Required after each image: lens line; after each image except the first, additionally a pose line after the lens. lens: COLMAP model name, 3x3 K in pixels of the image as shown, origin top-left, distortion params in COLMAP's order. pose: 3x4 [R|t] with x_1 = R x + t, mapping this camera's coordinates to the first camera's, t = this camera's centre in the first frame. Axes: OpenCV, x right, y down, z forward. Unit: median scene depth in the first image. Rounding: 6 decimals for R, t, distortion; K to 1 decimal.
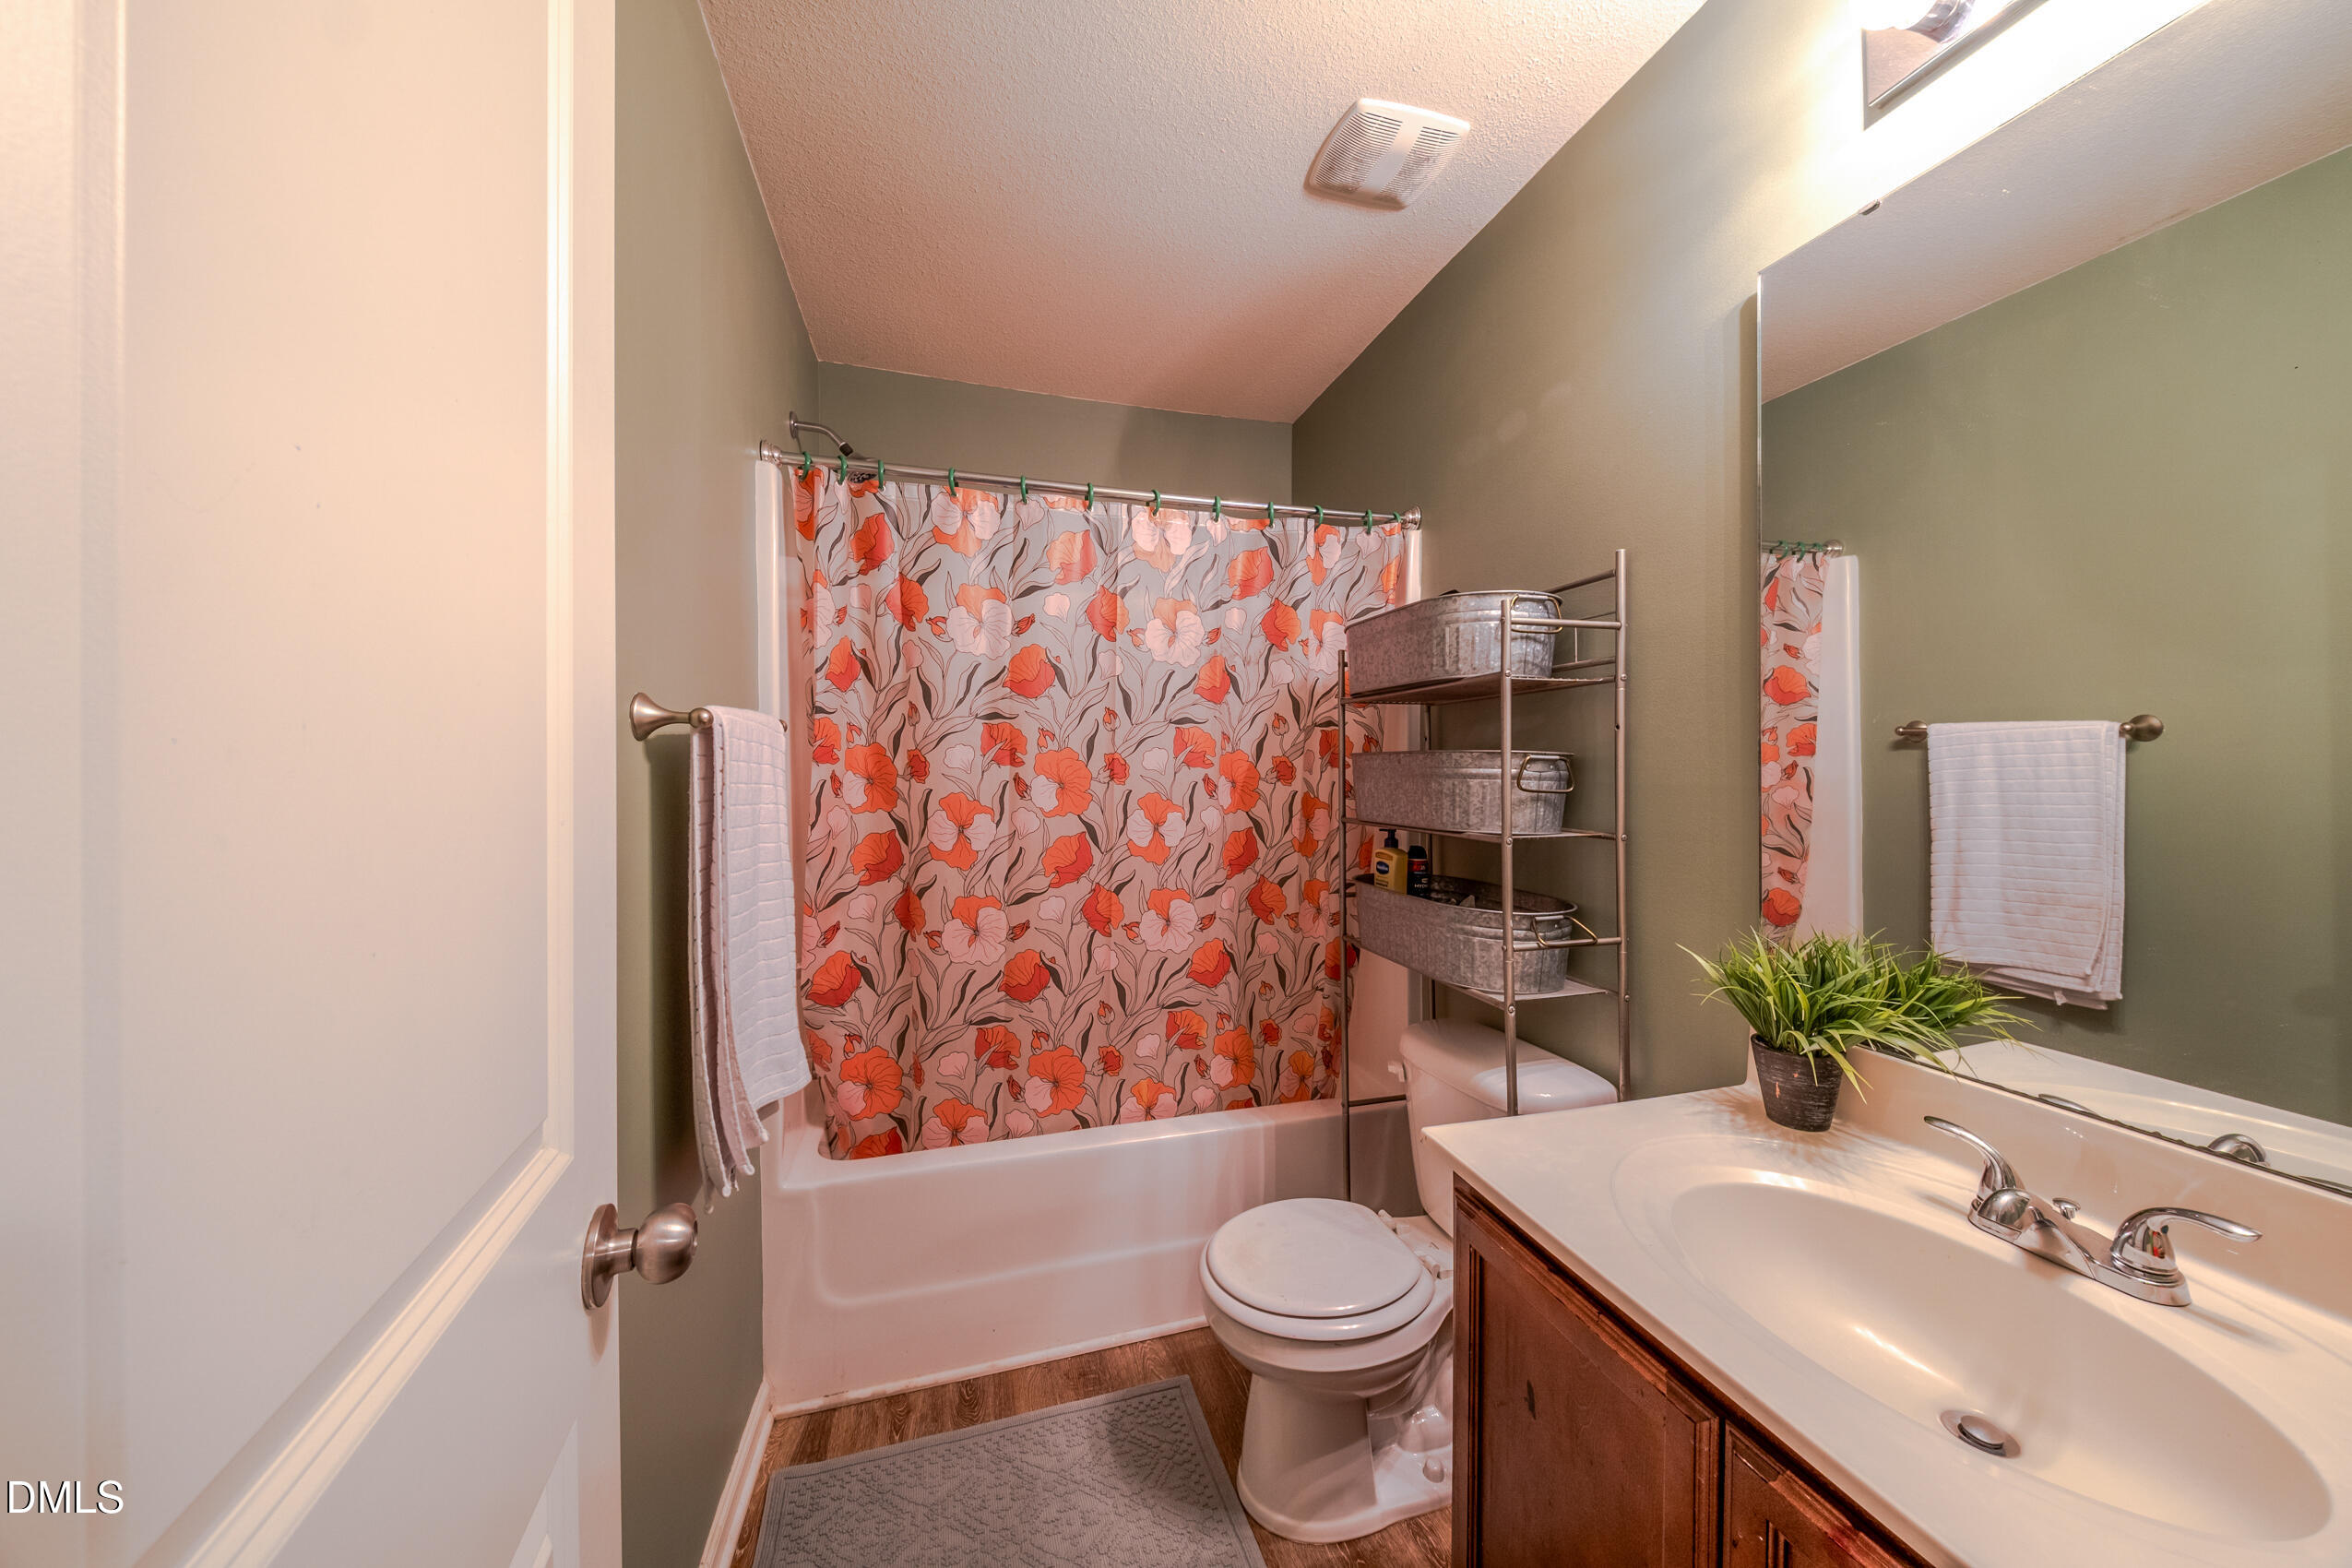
lens RADIAL K [[787.2, 0, 1199.0], [0, 787.2, 793.1], [0, 0, 1]] dist [0.002811, -0.005155]
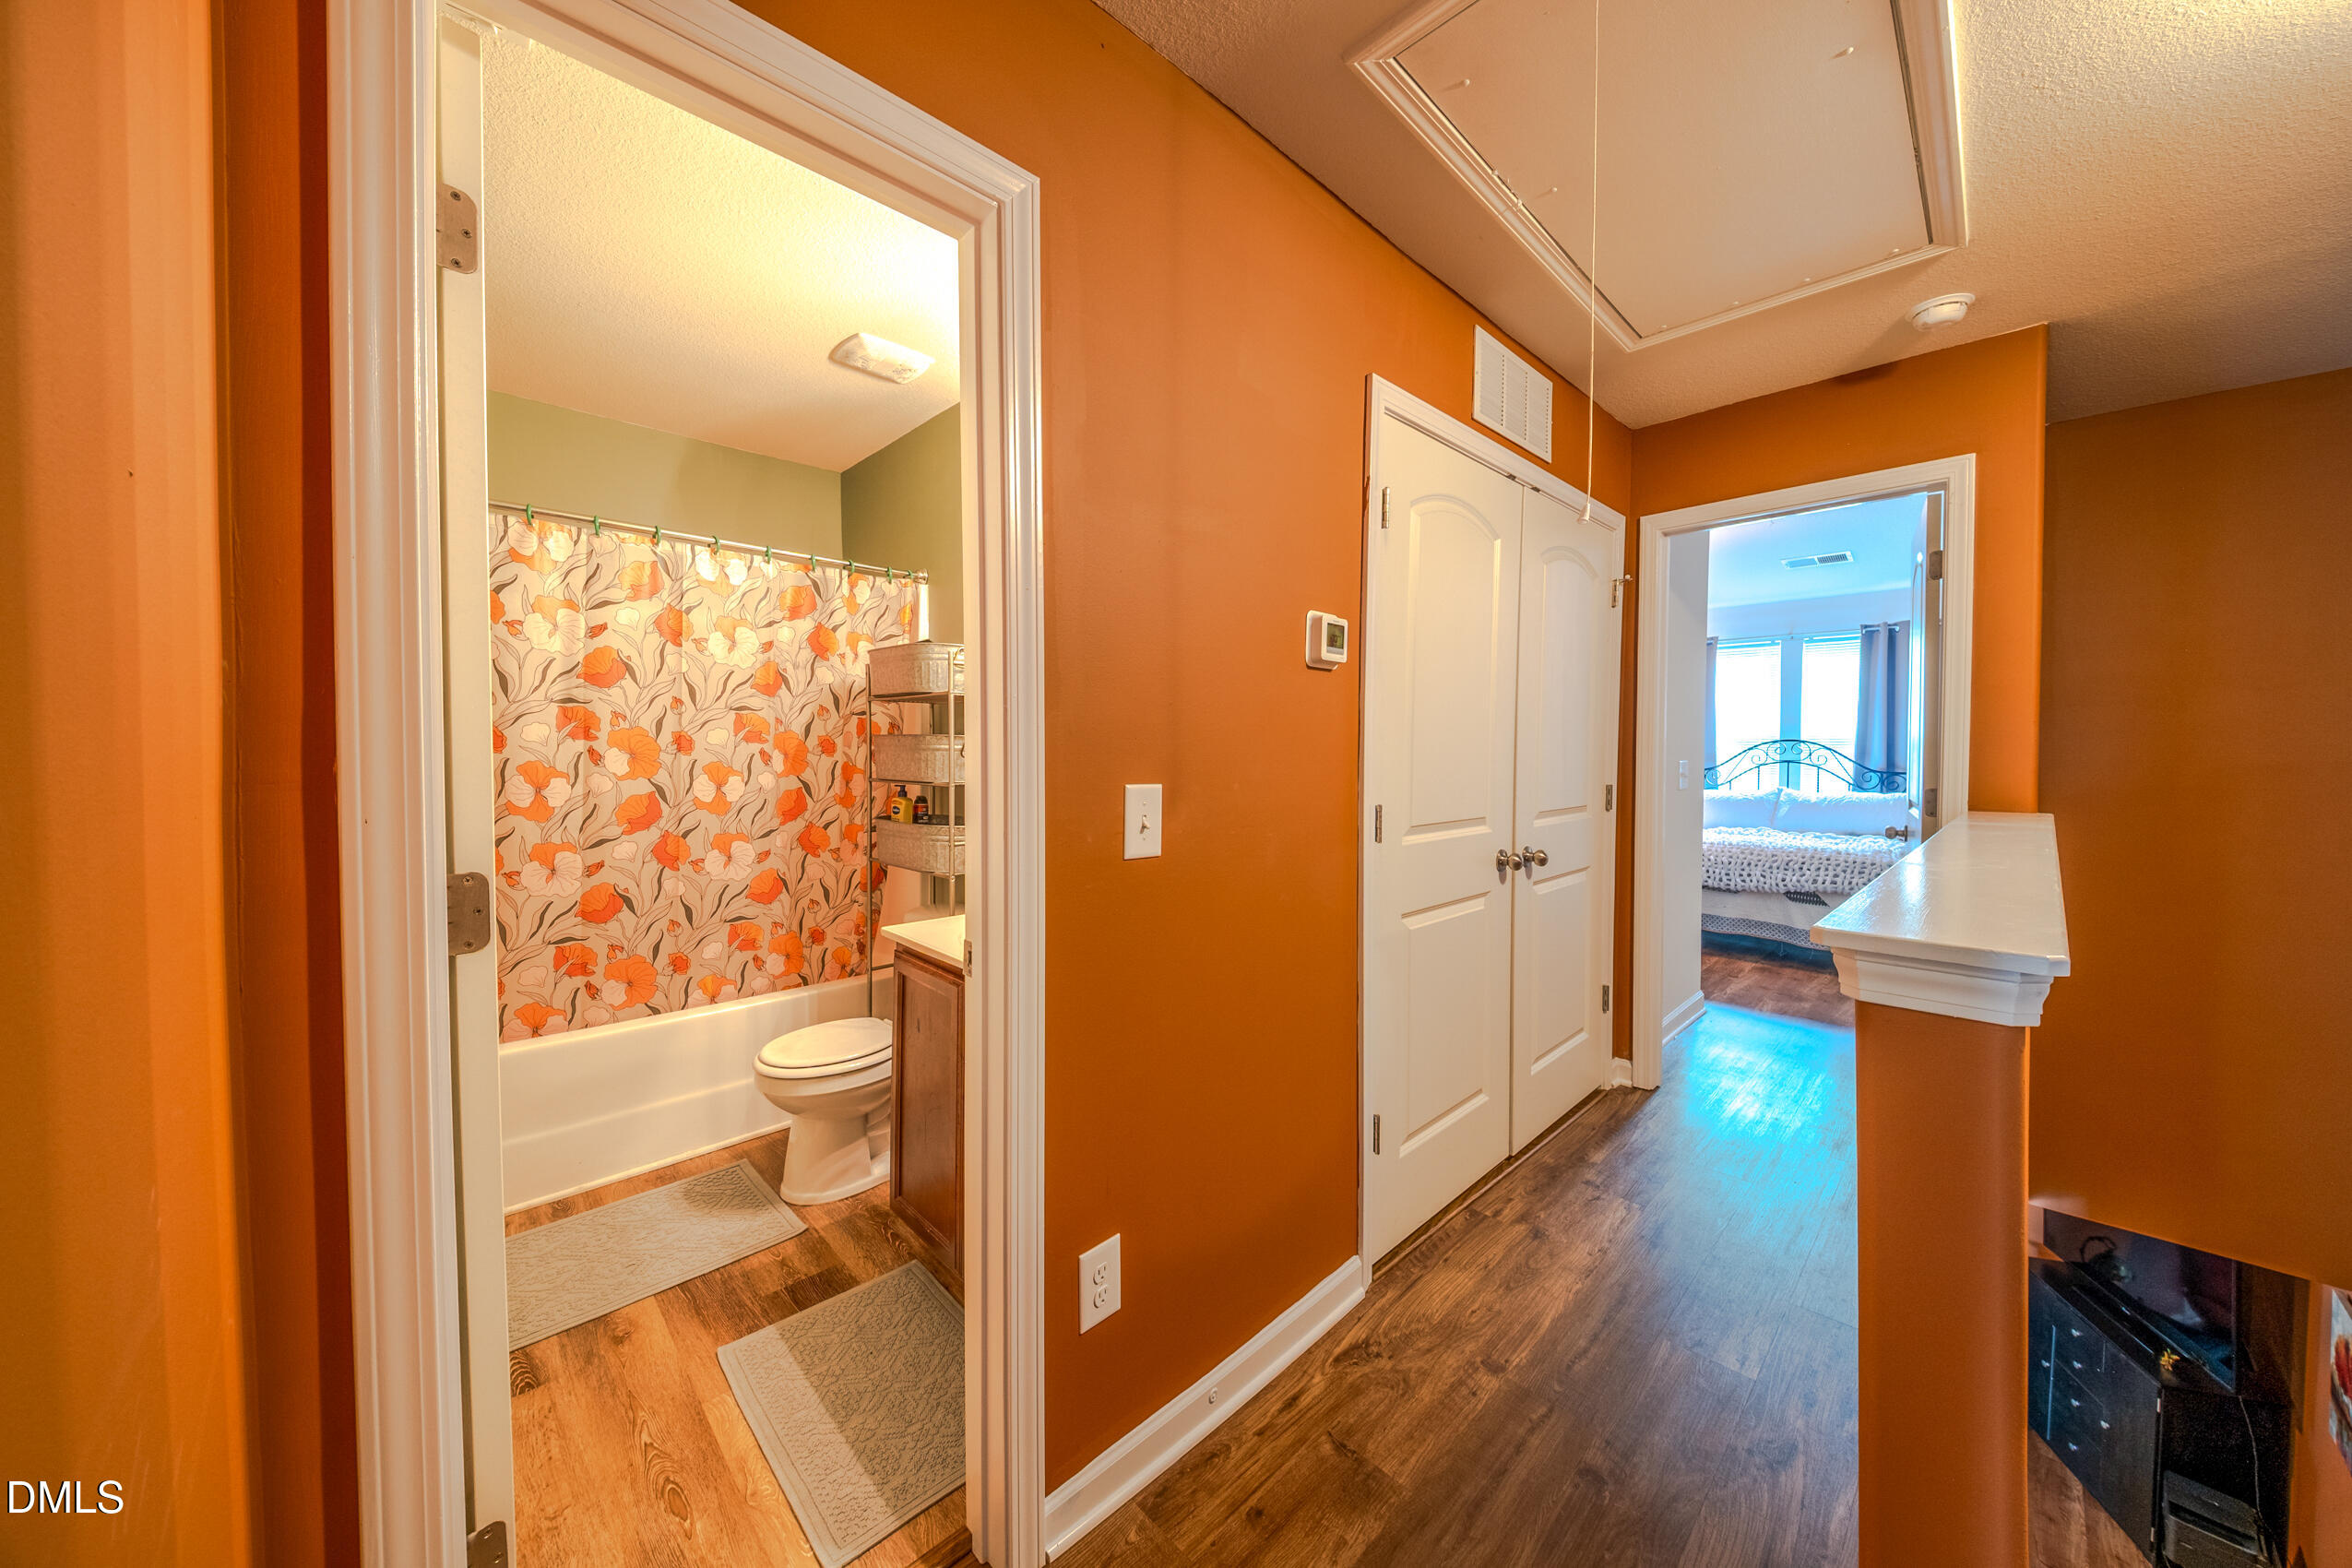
lens RADIAL K [[787.2, 0, 1205.2], [0, 787.2, 772.3], [0, 0, 1]] dist [0.002811, -0.005155]
pose [[0.878948, -0.005932, 0.476880, 0.035169], [0.005897, 0.999981, 0.001570, 0.021020], [-0.476881, 0.001433, 0.878967, -0.585324]]
